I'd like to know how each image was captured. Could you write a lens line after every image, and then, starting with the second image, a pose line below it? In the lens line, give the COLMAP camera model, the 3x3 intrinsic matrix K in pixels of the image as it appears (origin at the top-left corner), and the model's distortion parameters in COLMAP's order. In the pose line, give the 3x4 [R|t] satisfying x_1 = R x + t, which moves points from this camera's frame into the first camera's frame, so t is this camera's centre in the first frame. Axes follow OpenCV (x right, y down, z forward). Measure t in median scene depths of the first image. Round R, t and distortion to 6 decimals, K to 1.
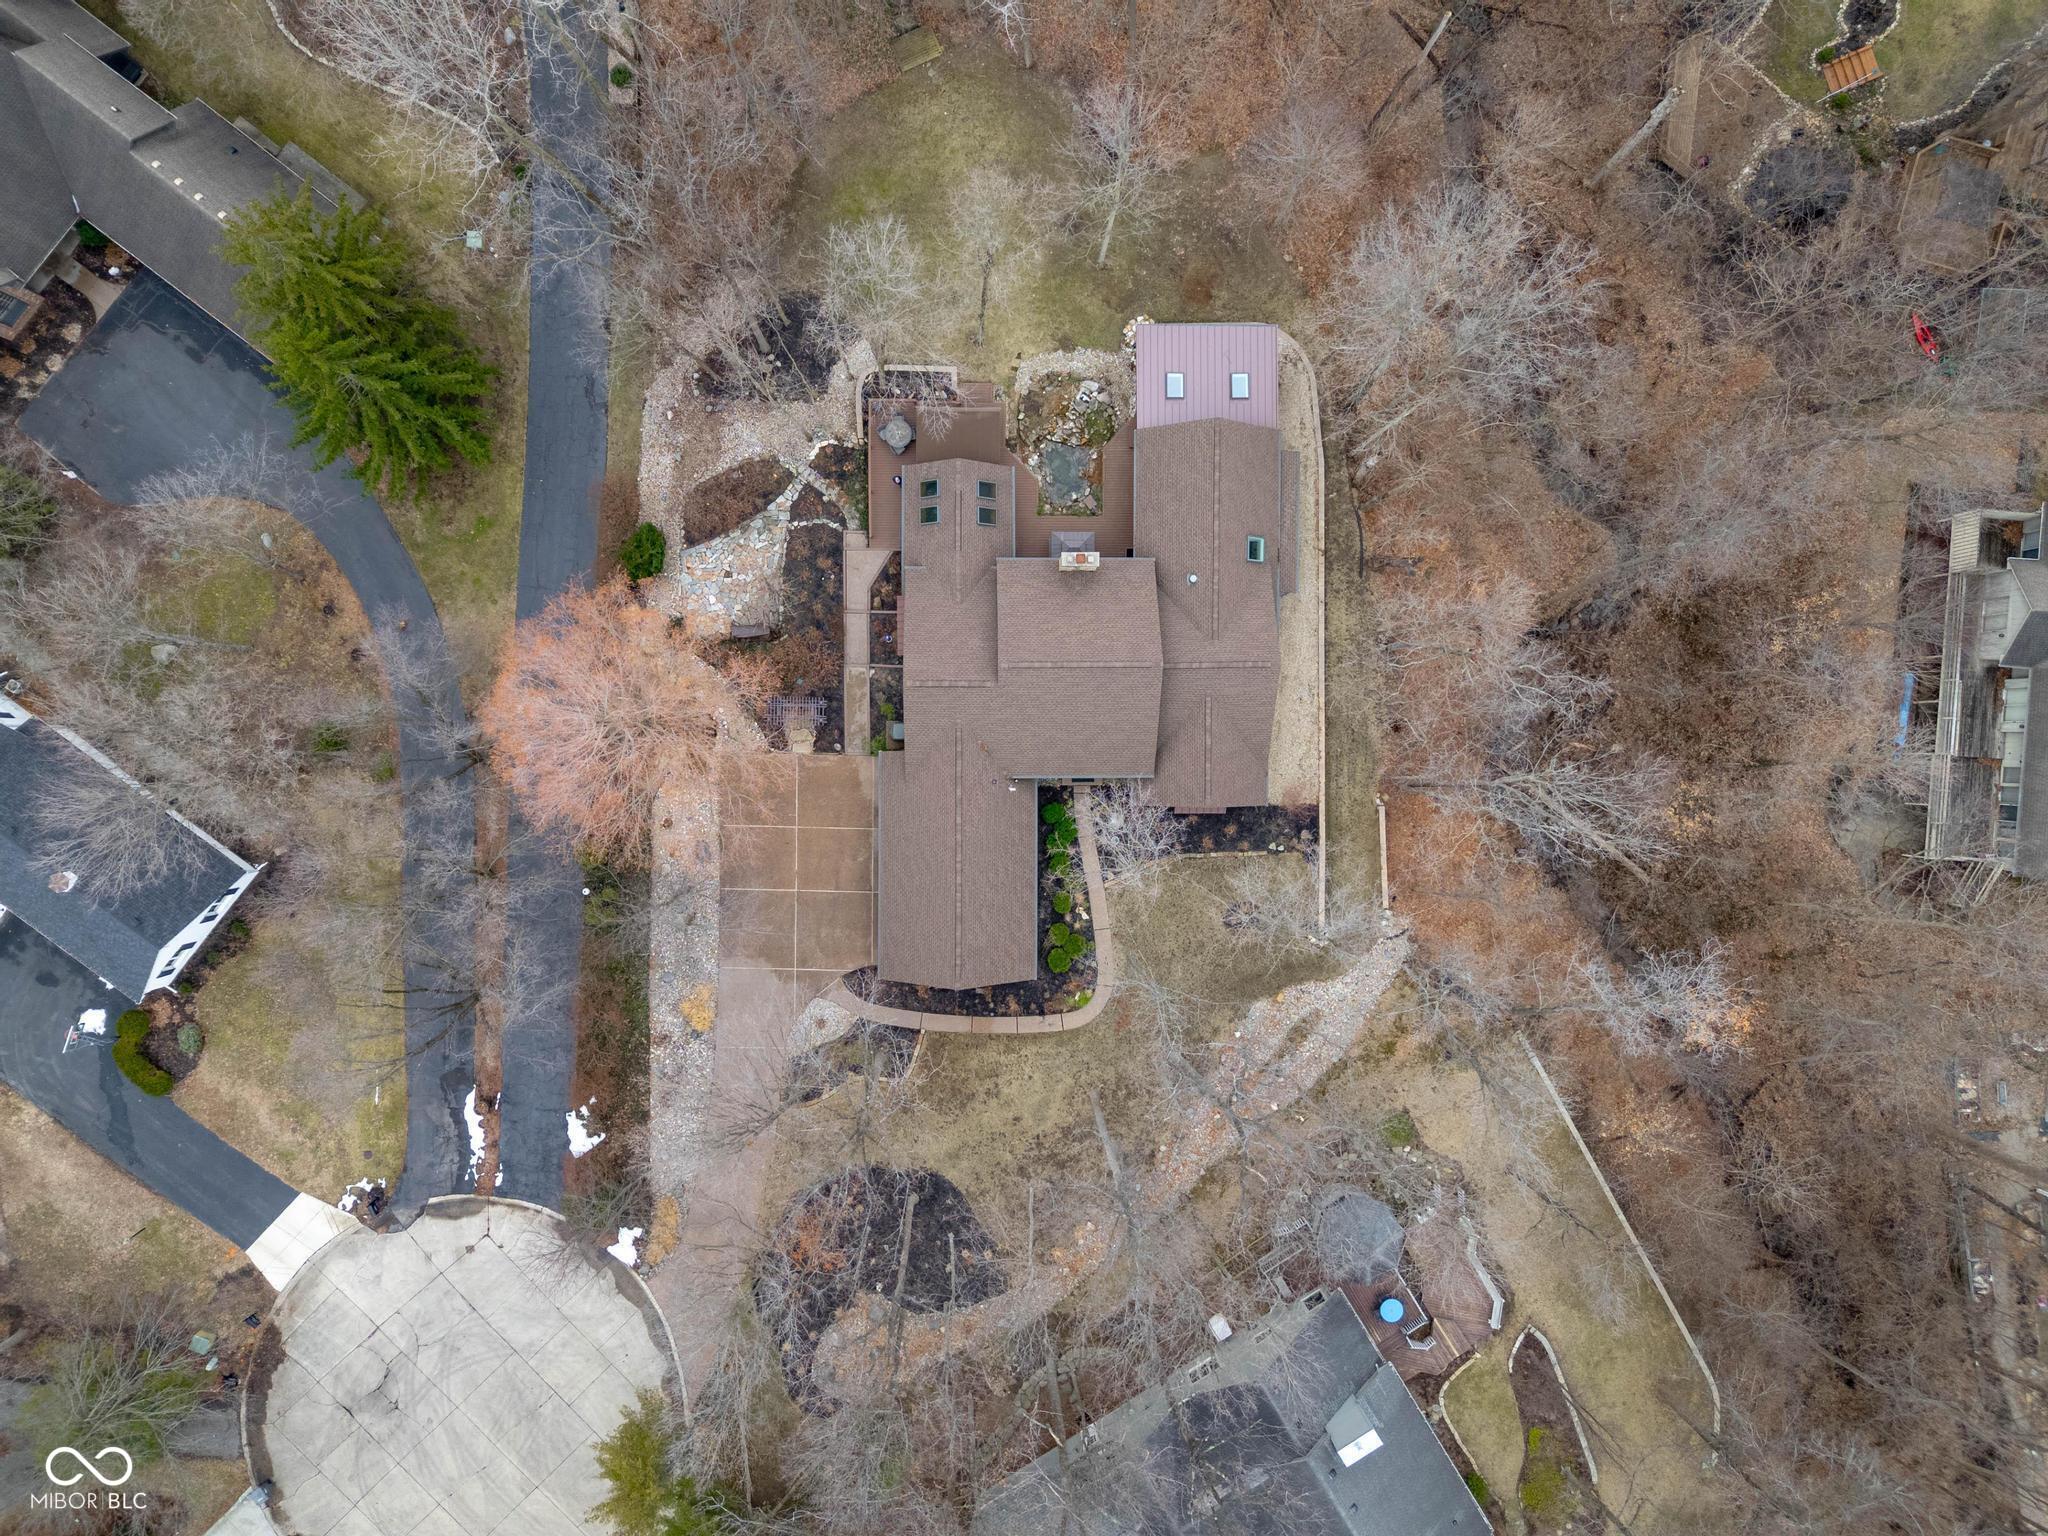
lens RADIAL K [[1488.5, 0, 1024.0], [0, 1488.5, 768.0], [0, 0, 1]] dist [0.021152, 0.001835]
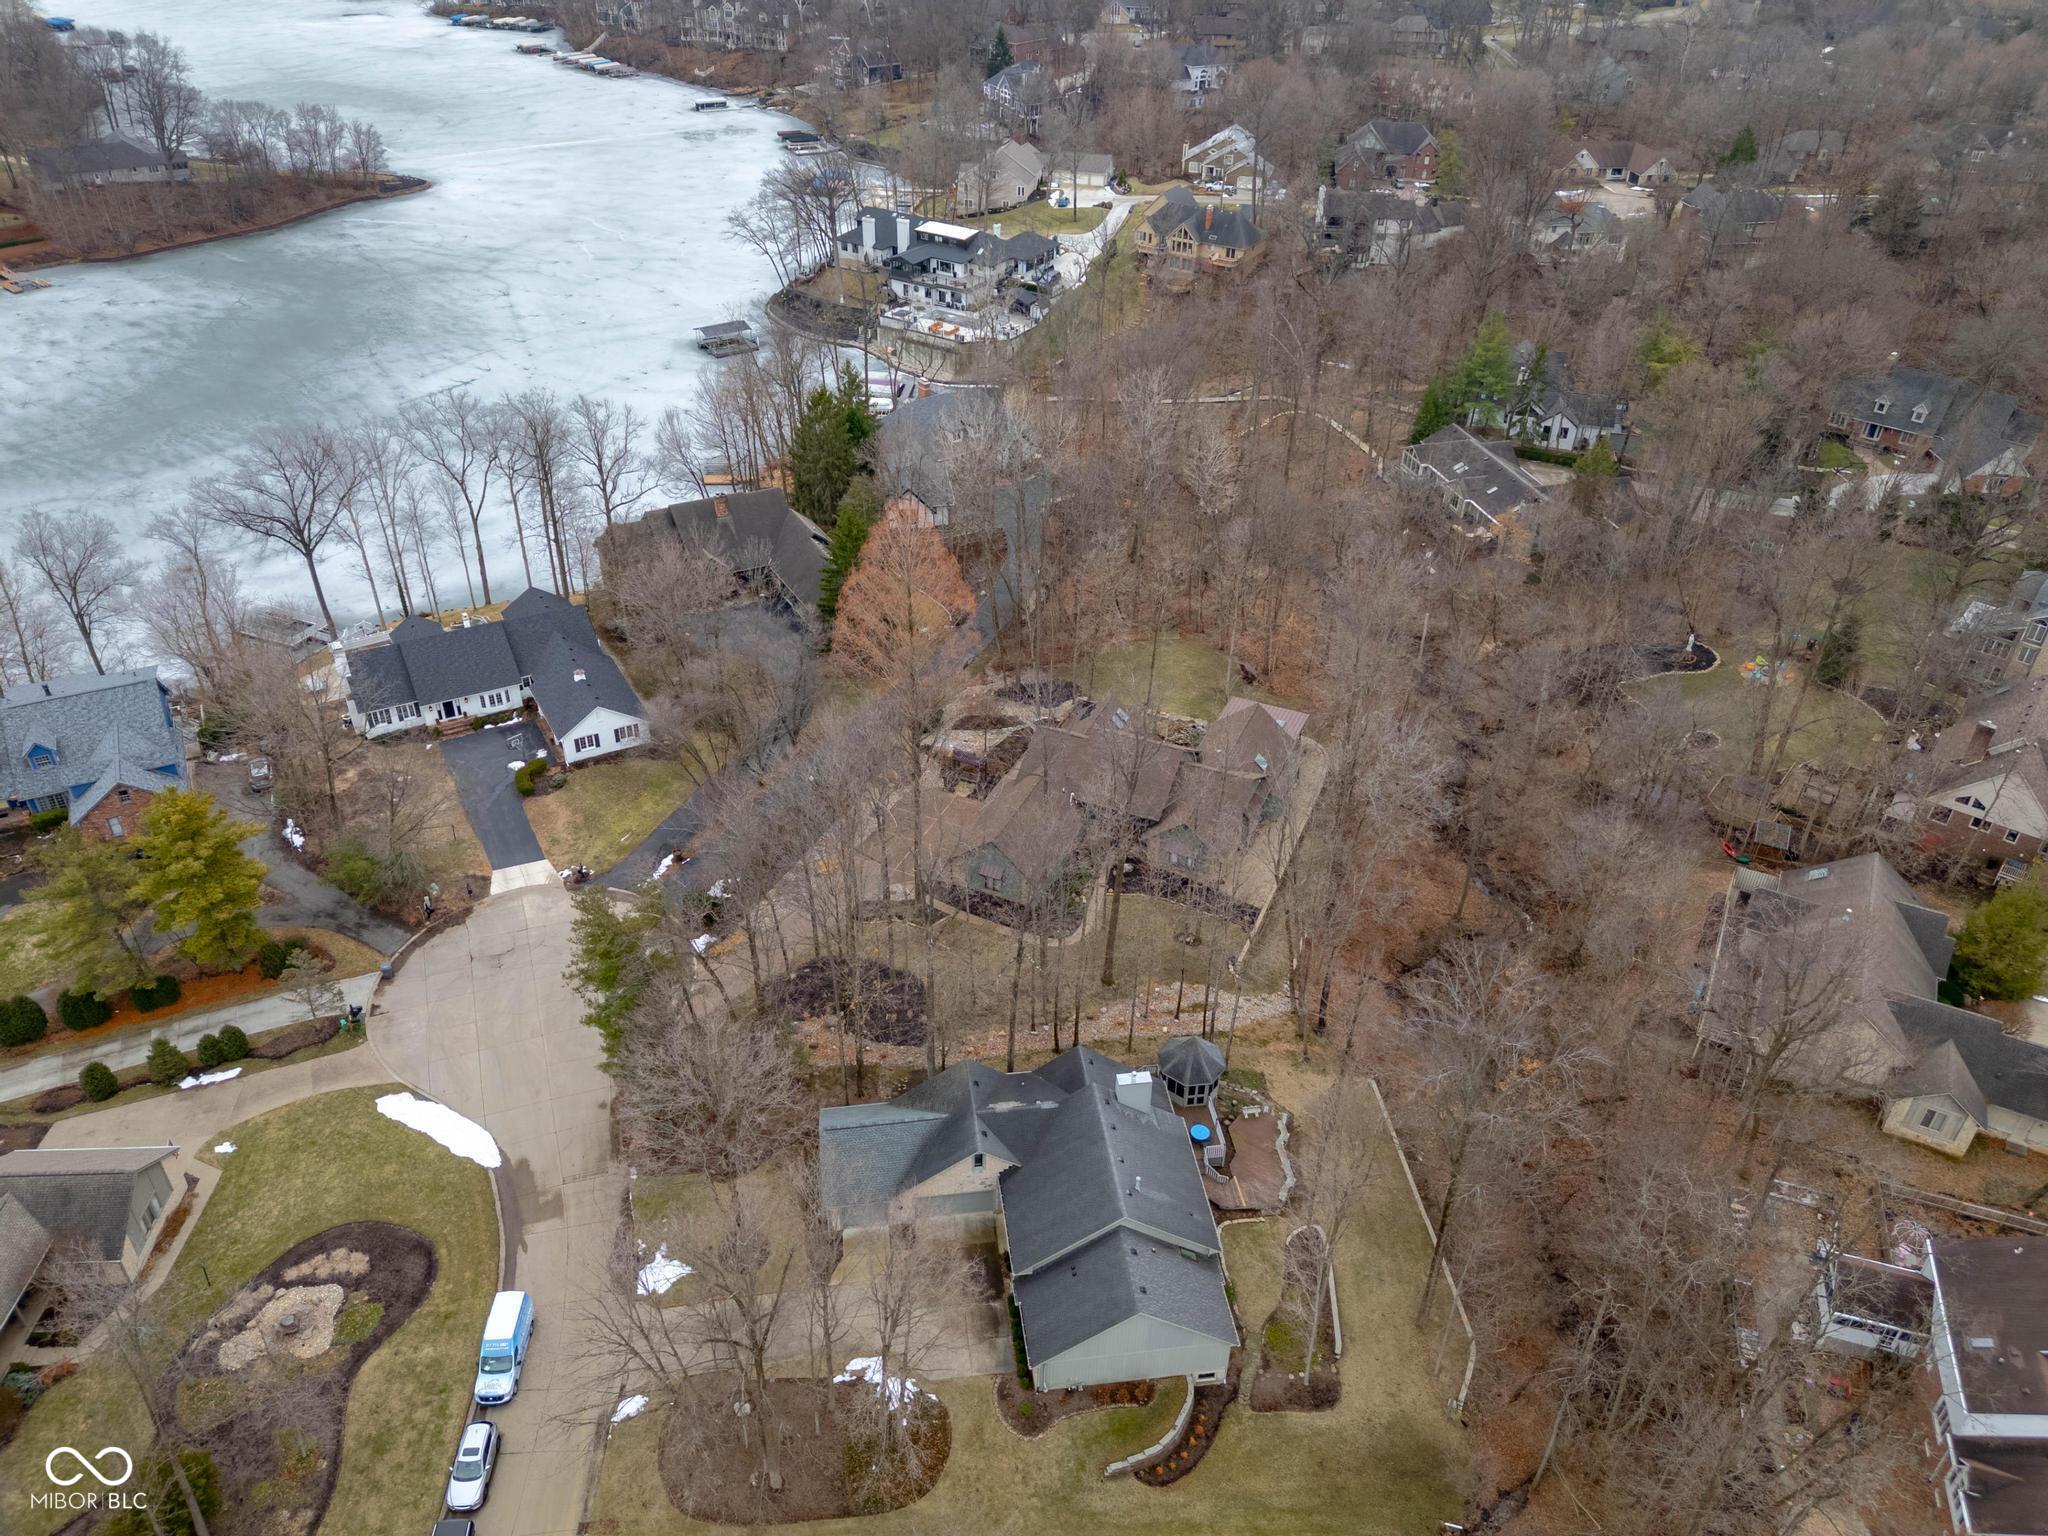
lens RADIAL K [[1488.5, 0, 1024.0], [0, 1488.5, 768.0], [0, 0, 1]] dist [0.021152, 0.001835]
pose [[0.915361, 0.214870, -0.340506, 0.465750], [-0.402605, 0.498407, -0.767789, 1.209876], [0.004735, 0.839894, 0.542730, 0.091373]]
